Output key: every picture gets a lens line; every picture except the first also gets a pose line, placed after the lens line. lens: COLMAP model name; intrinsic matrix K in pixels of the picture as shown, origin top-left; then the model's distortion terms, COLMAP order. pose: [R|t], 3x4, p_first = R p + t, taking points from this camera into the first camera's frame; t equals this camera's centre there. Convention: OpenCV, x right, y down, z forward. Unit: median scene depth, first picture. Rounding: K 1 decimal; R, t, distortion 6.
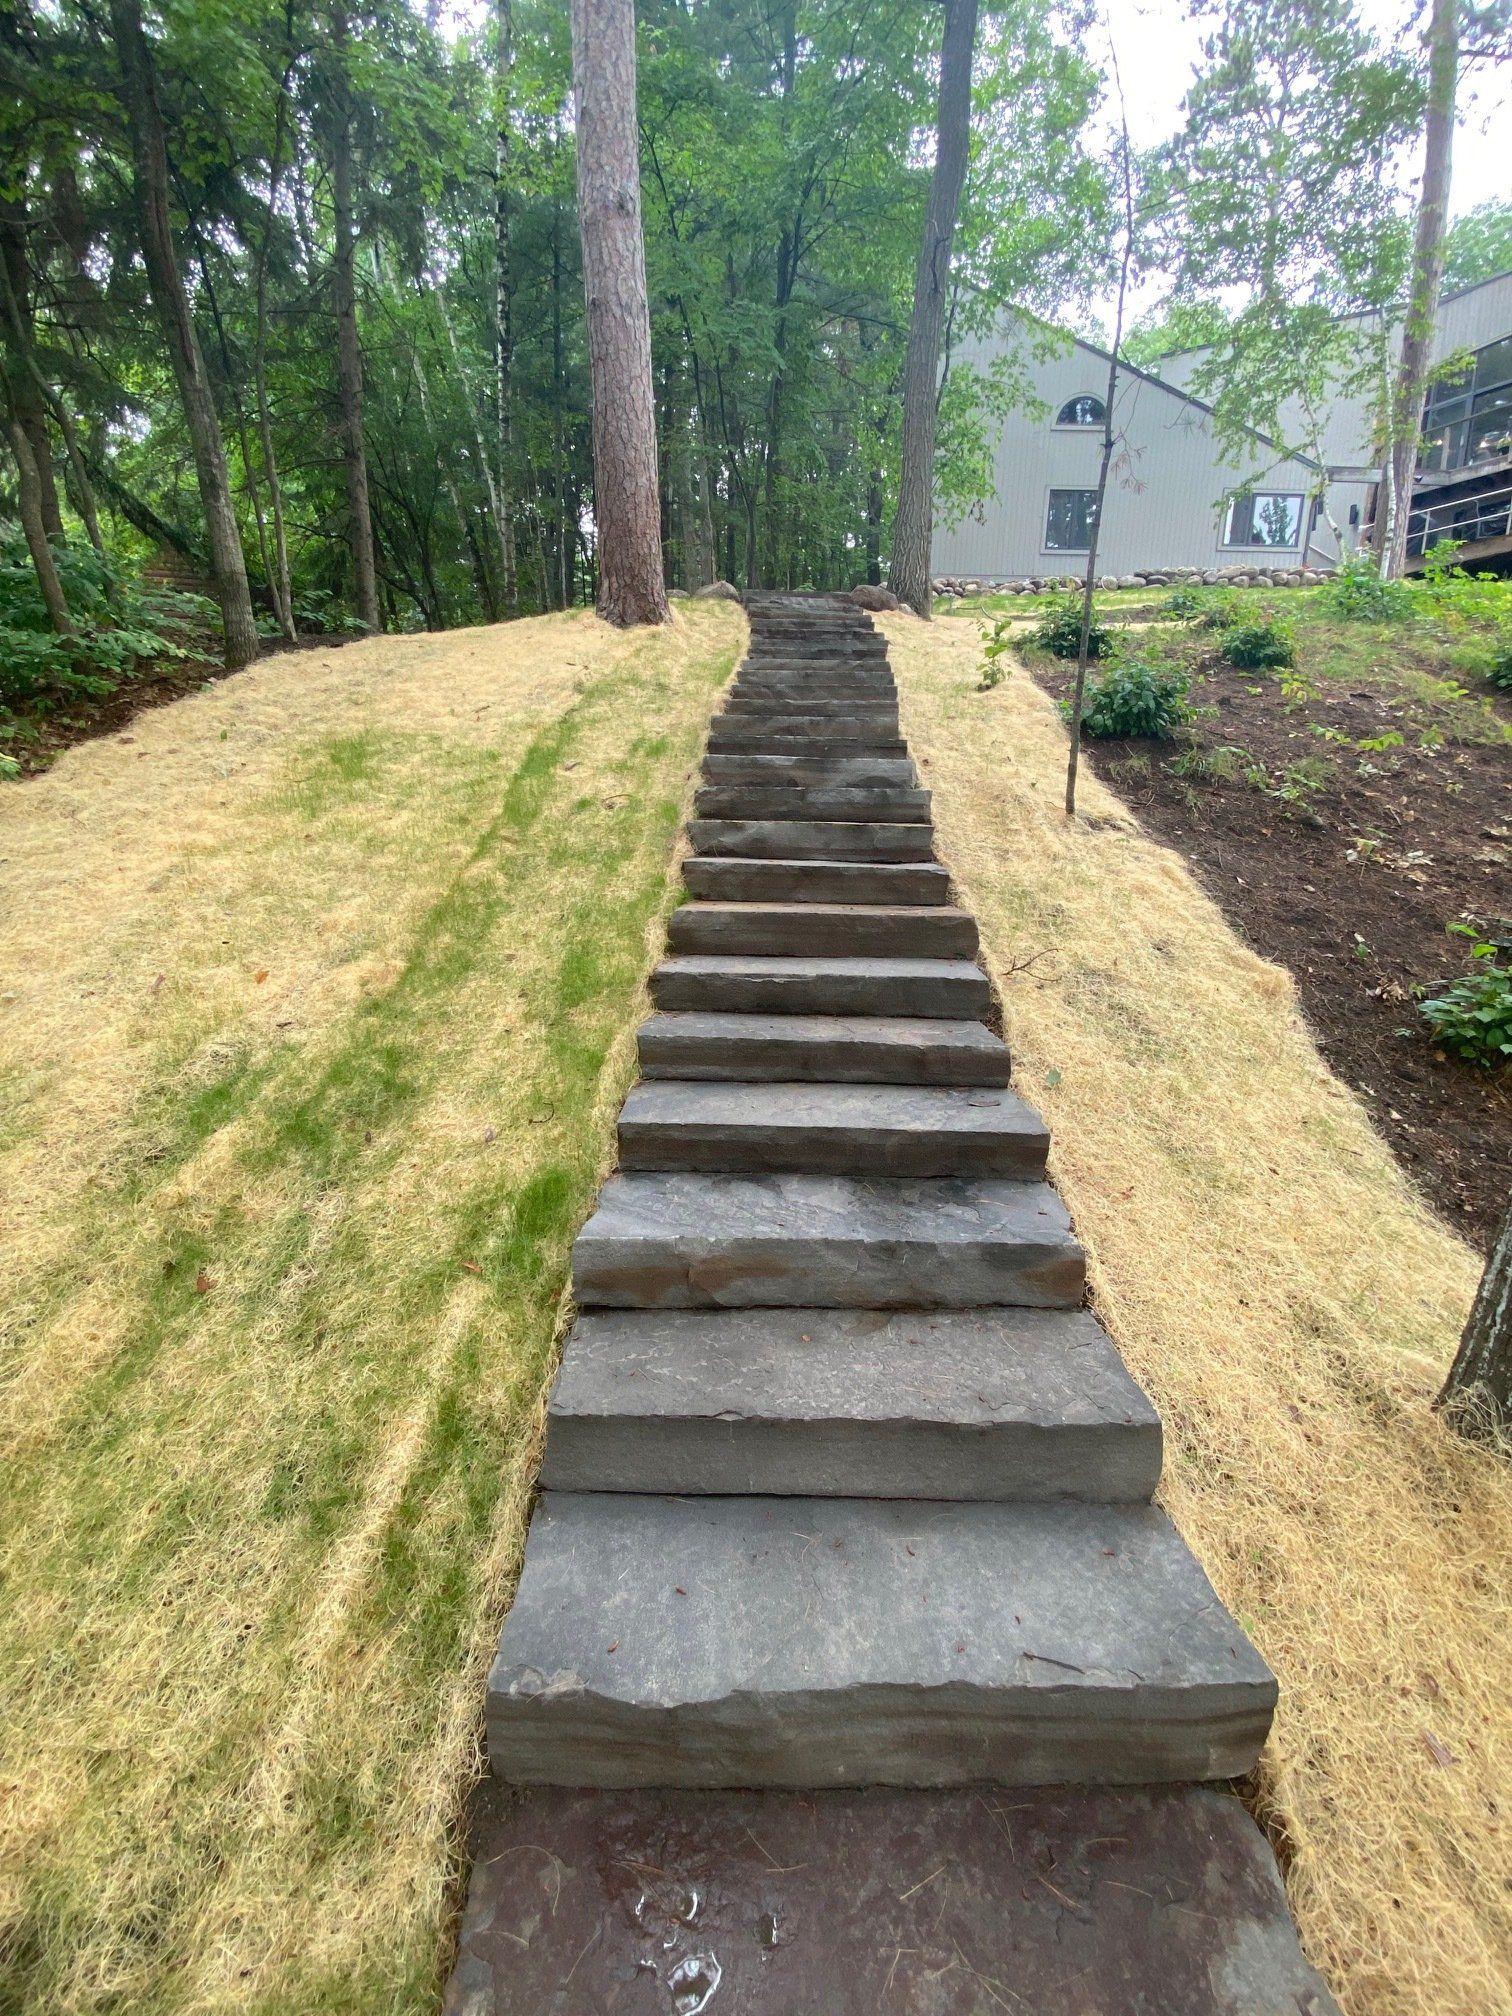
lens RADIAL K [[833.6, 0, 774.5], [0, 833.6, 1022.3], [0, 0, 1]] dist [-0.003312, -0.000805]
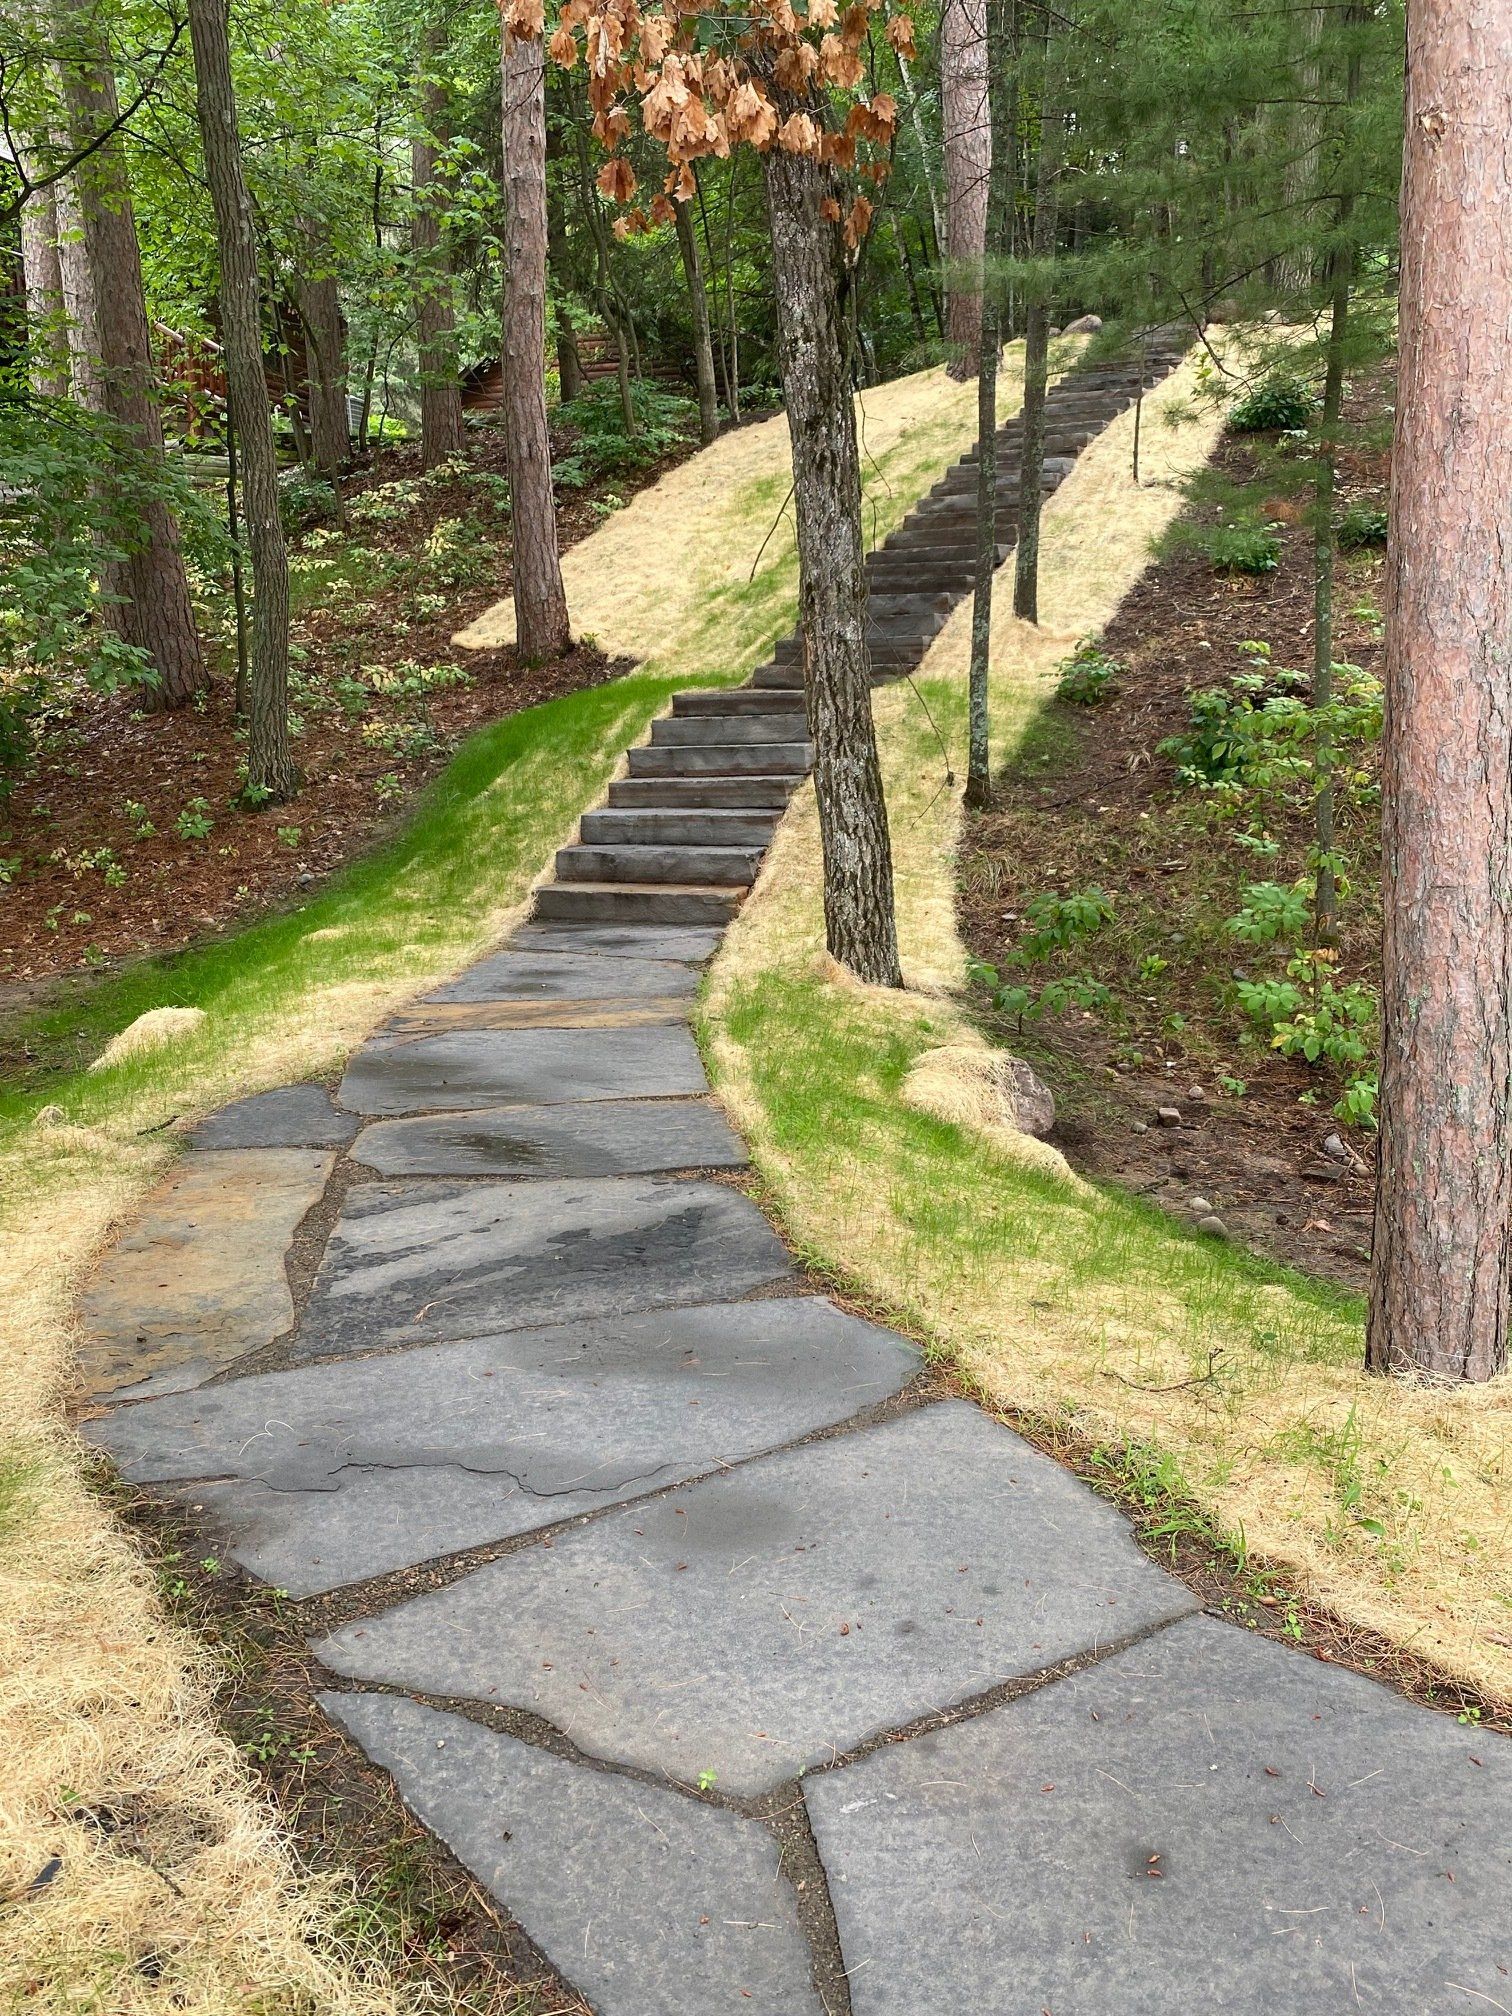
lens RADIAL K [[1666.1, 0, 754.7], [0, 1666.1, 1036.3], [0, 0, 1]] dist [0.048310, -0.056734]
pose [[0.892761, 0.055804, -0.447061, 1.164648], [-0.065524, 0.997831, -0.006294, 0.899197], [0.445740, 0.034912, 0.894481, -2.231278]]
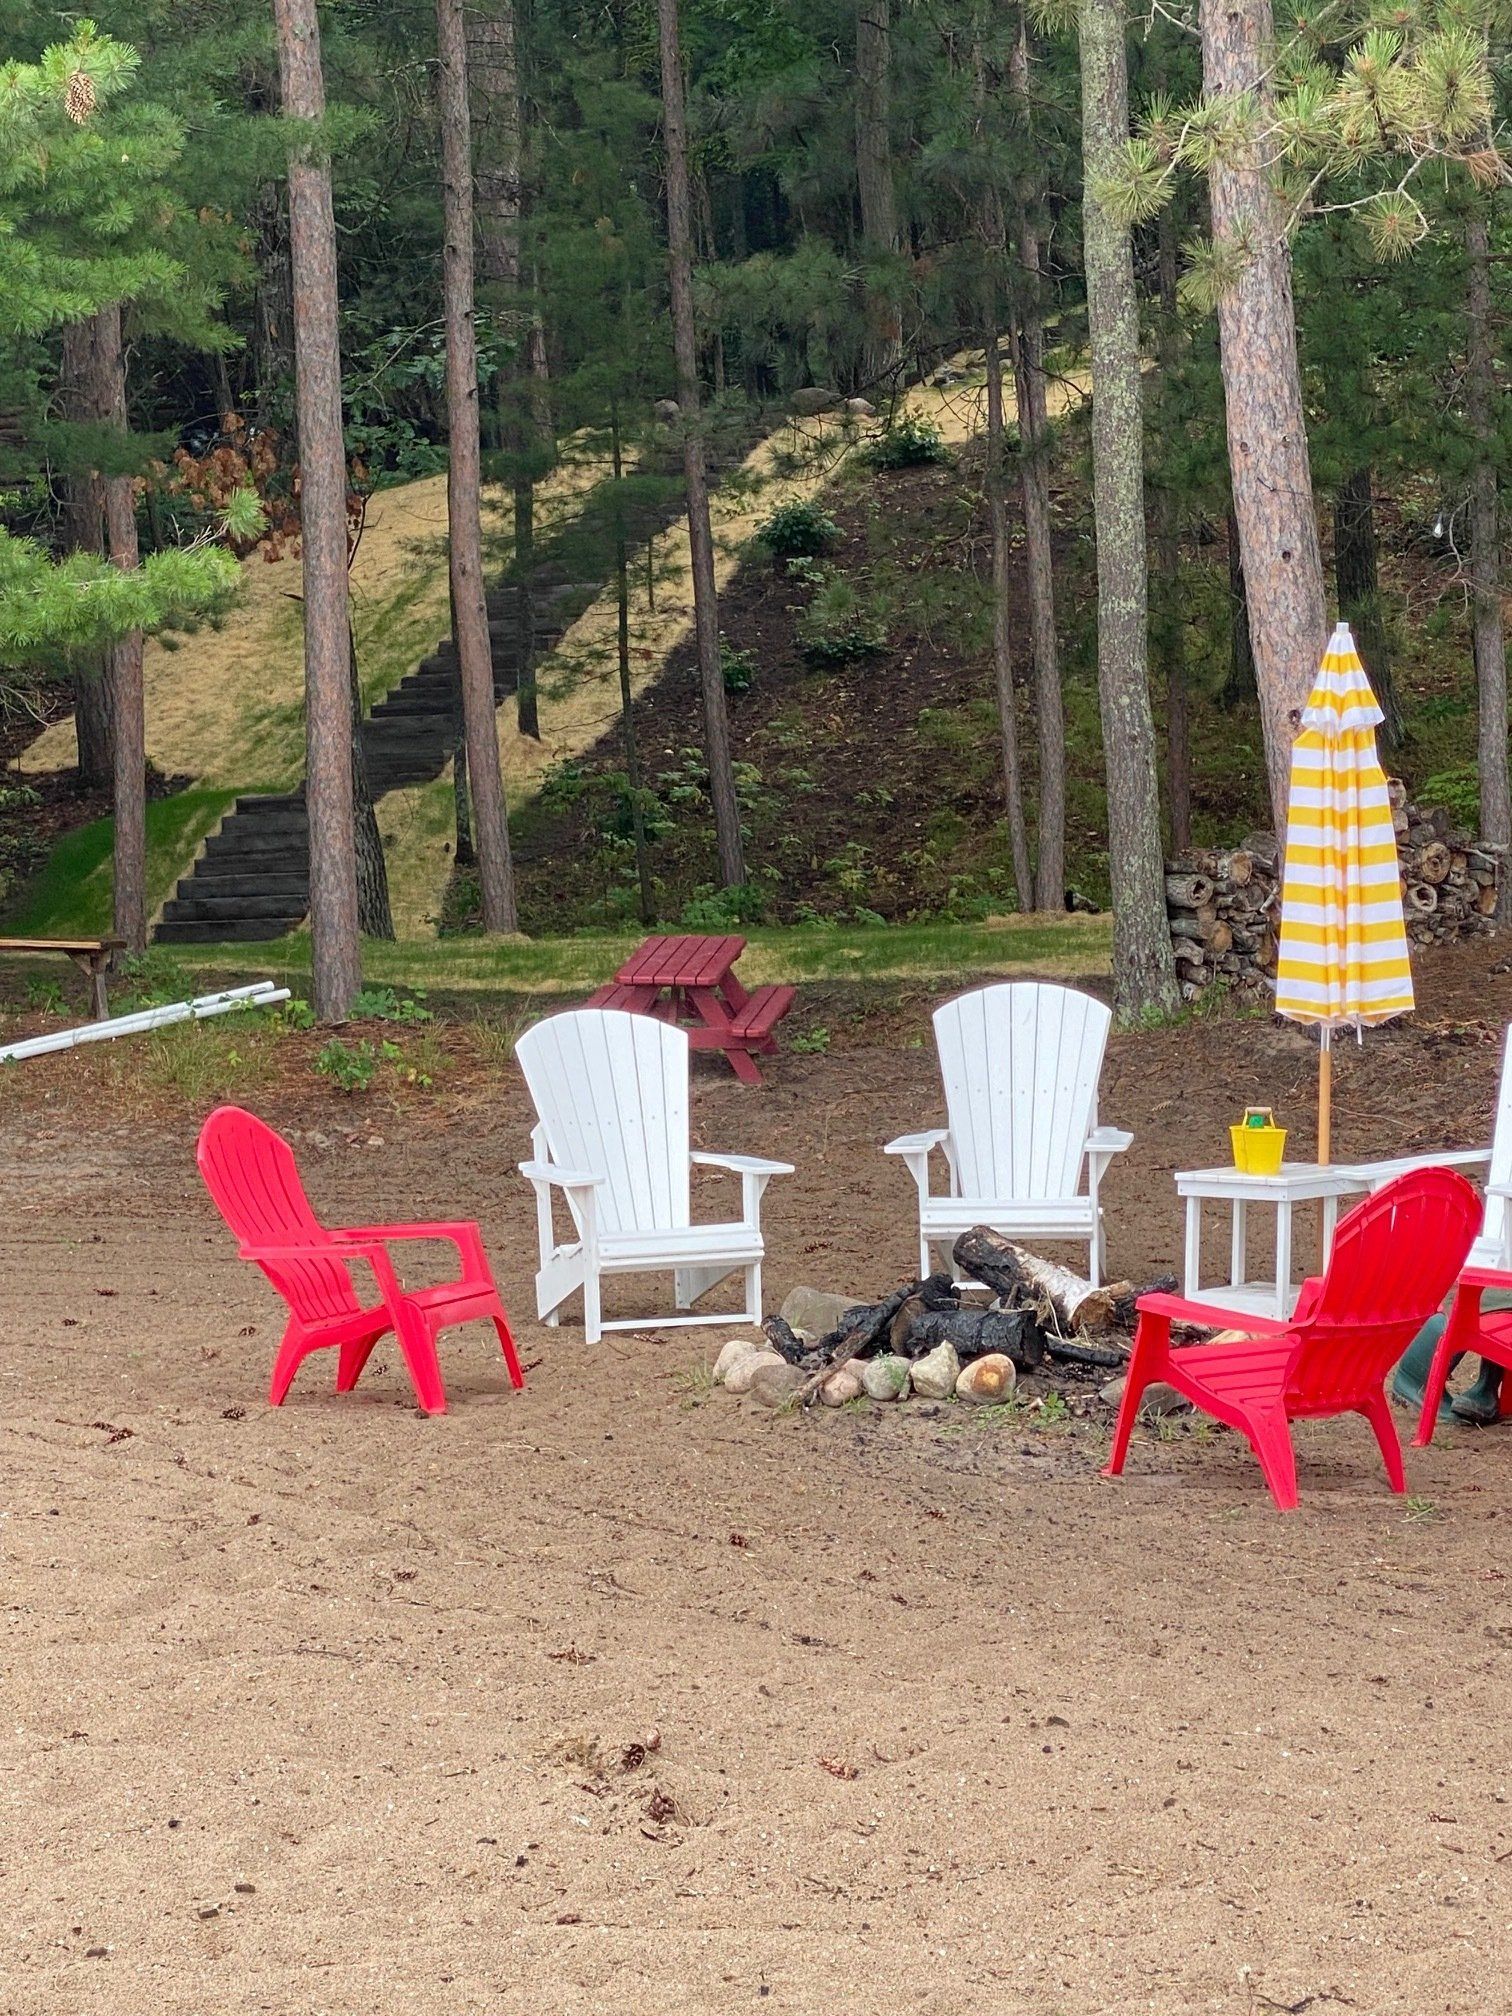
lens RADIAL K [[4598.5, 0, 750.2], [0, 4598.5, 993.9], [0, 0, 1]] dist [0.222967, 0.000000]
pose [[0.931585, -0.056895, -0.359043, 3.863849], [-0.016466, 0.980058, -0.198027, 2.419767], [0.363149, 0.190392, 0.912071, -7.480776]]
